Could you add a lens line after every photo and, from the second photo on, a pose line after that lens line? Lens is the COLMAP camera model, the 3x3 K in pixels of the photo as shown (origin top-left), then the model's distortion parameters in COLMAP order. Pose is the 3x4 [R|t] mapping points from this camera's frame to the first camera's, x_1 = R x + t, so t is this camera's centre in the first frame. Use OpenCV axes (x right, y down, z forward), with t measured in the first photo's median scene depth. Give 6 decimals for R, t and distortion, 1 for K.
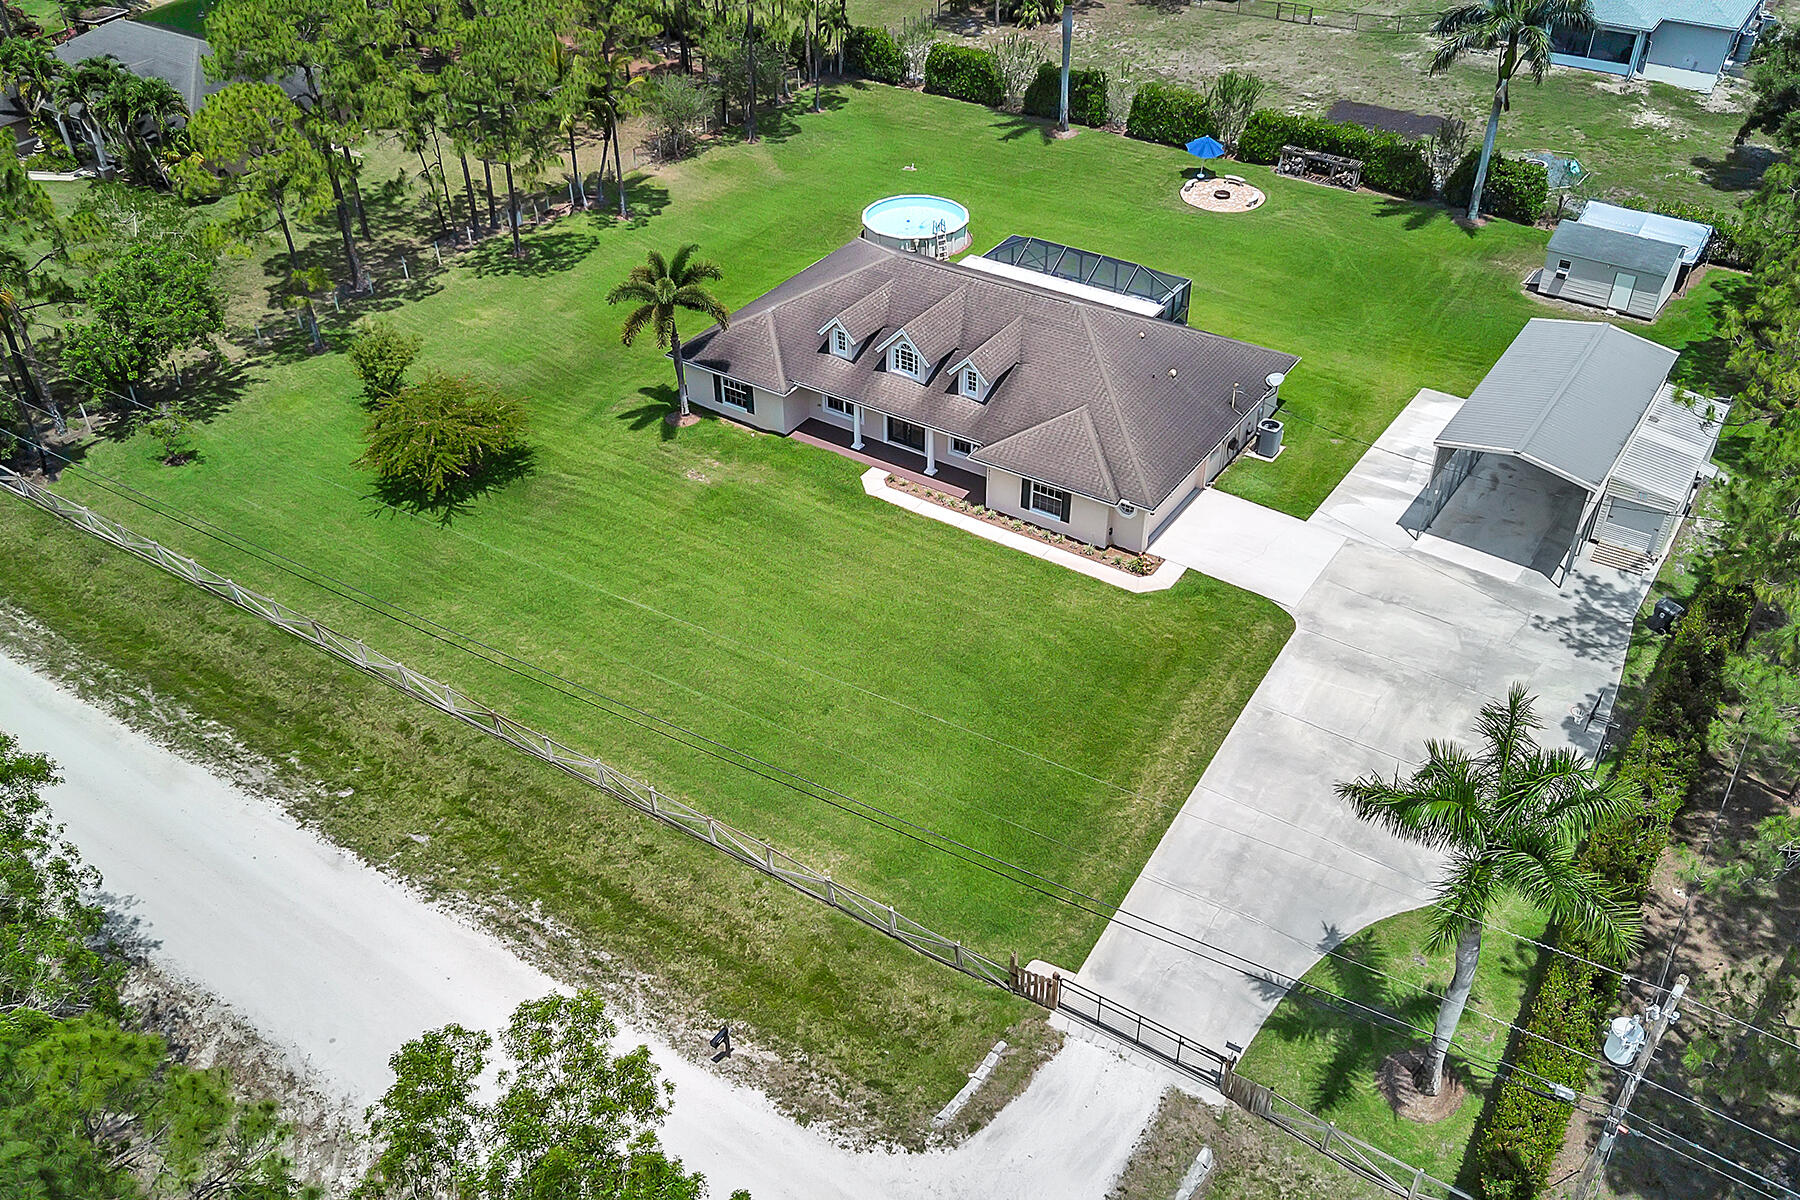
lens RADIAL K [[1558.3, 0, 897.9], [0, 1558.3, 585.9], [0, 0, 1]] dist [0.006873, 0.014585]
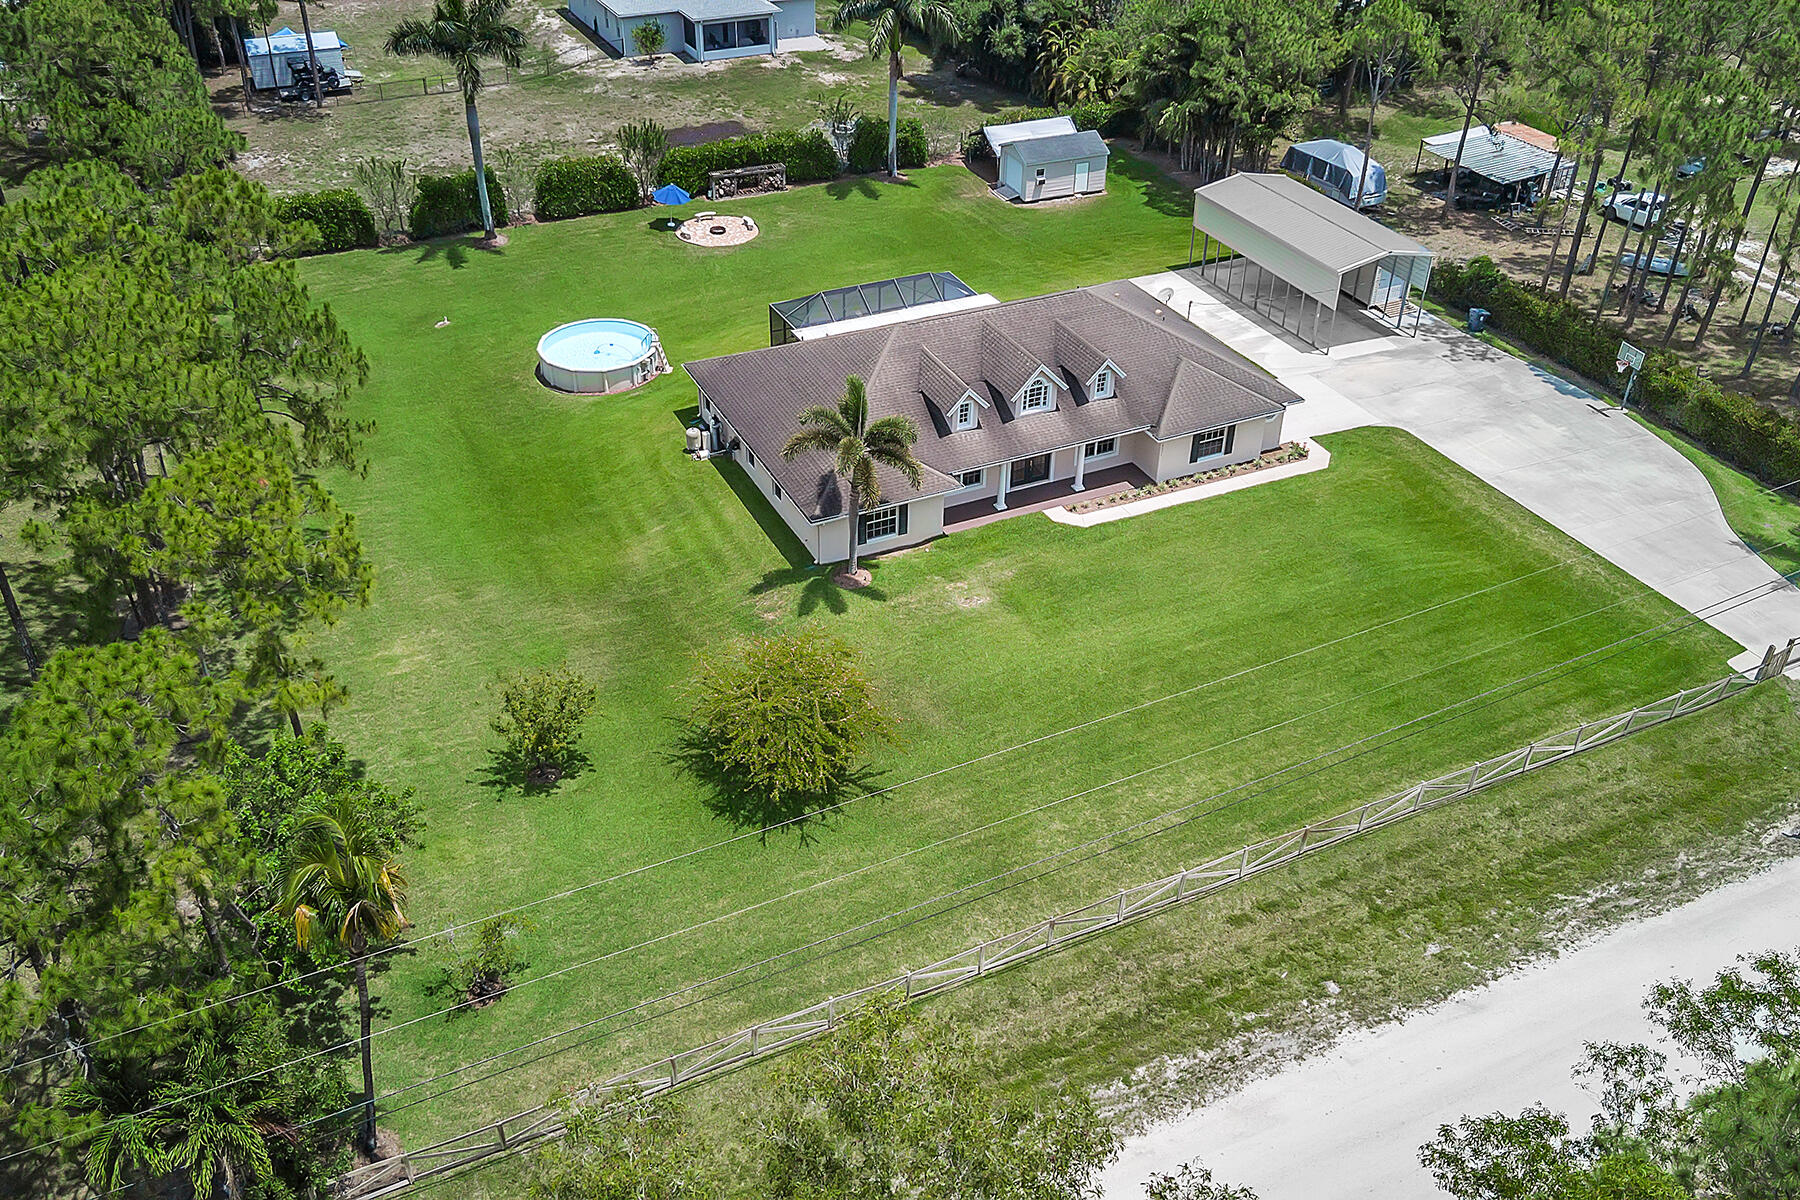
lens RADIAL K [[1558.3, 0, 897.9], [0, 1558.3, 585.9], [0, 0, 1]] dist [0.006873, 0.014585]
pose [[0.512100, -0.469752, 0.719087, -0.767098], [0.496717, 0.844968, 0.198246, -0.268127], [-0.700732, 0.255661, 0.666042, 0.409179]]
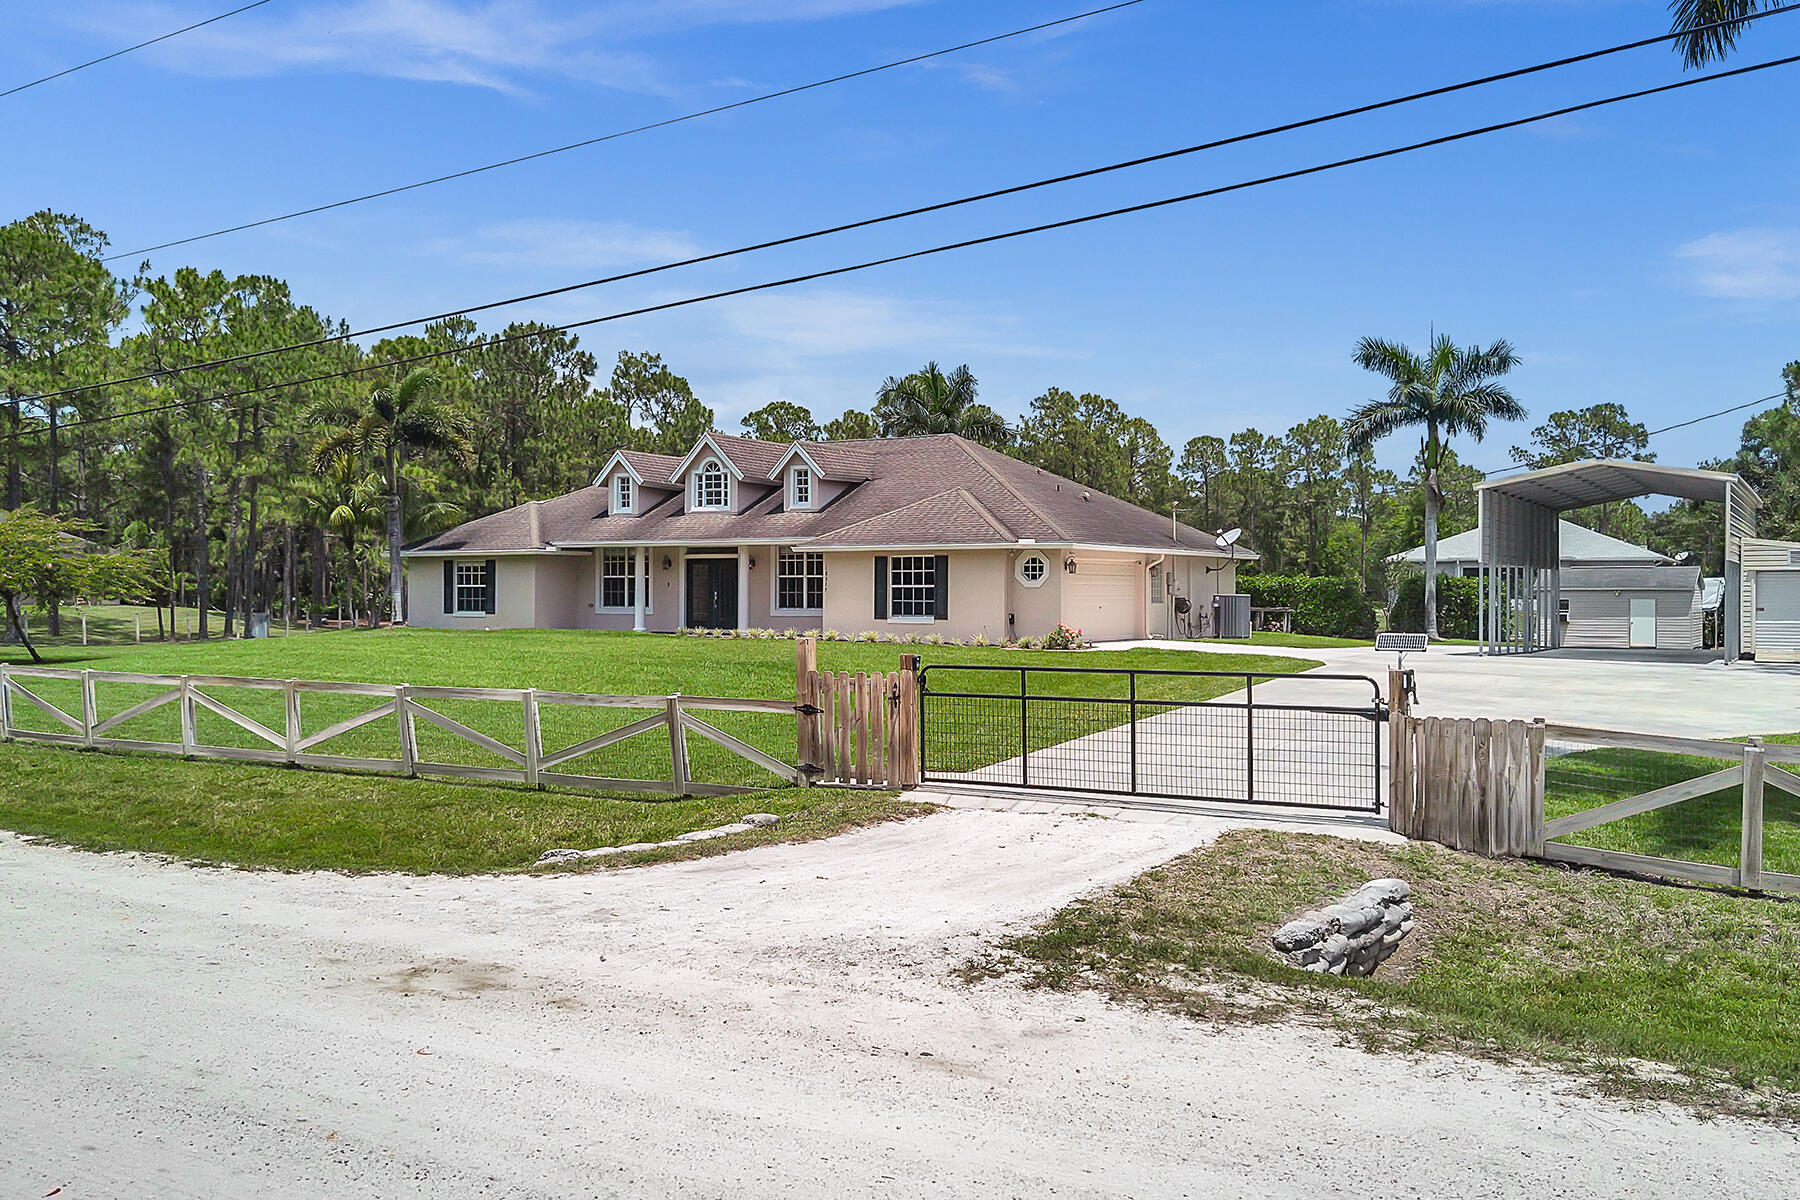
lens RADIAL K [[1558.3, 0, 897.9], [0, 1558.3, 585.9], [0, 0, 1]] dist [0.006873, 0.014585]
pose [[0.998433, 0.011491, 0.054768, 0.048760], [0.023569, 0.801305, -0.597791, 0.300824], [-0.050755, 0.598146, 0.799779, 0.431421]]
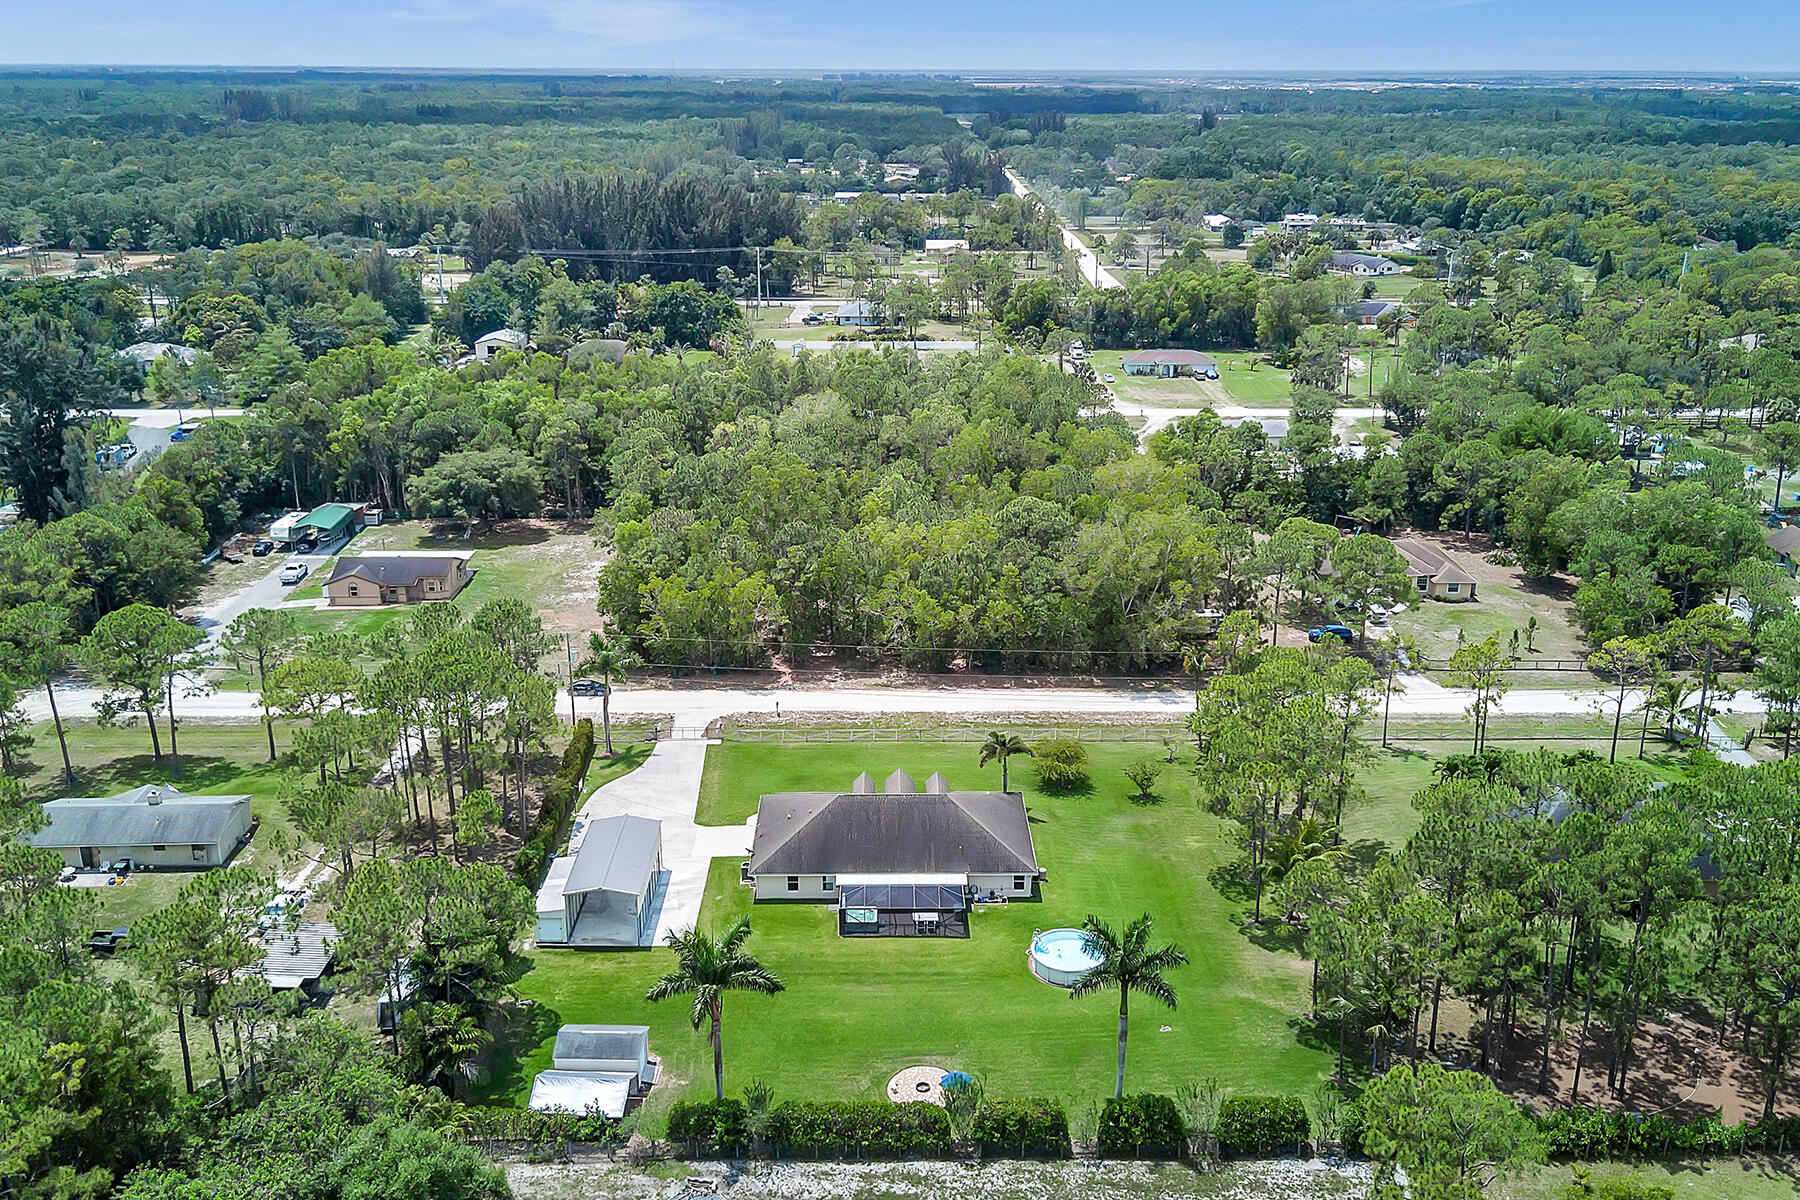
lens RADIAL K [[1558.3, 0, 897.9], [0, 1558.3, 585.9], [0, 0, 1]] dist [0.006873, 0.014585]
pose [[-0.824940, 0.183543, -0.534590, 1.044386], [-0.333293, 0.605915, 0.722345, -1.763172], [0.456497, 0.774067, -0.438670, 1.635202]]
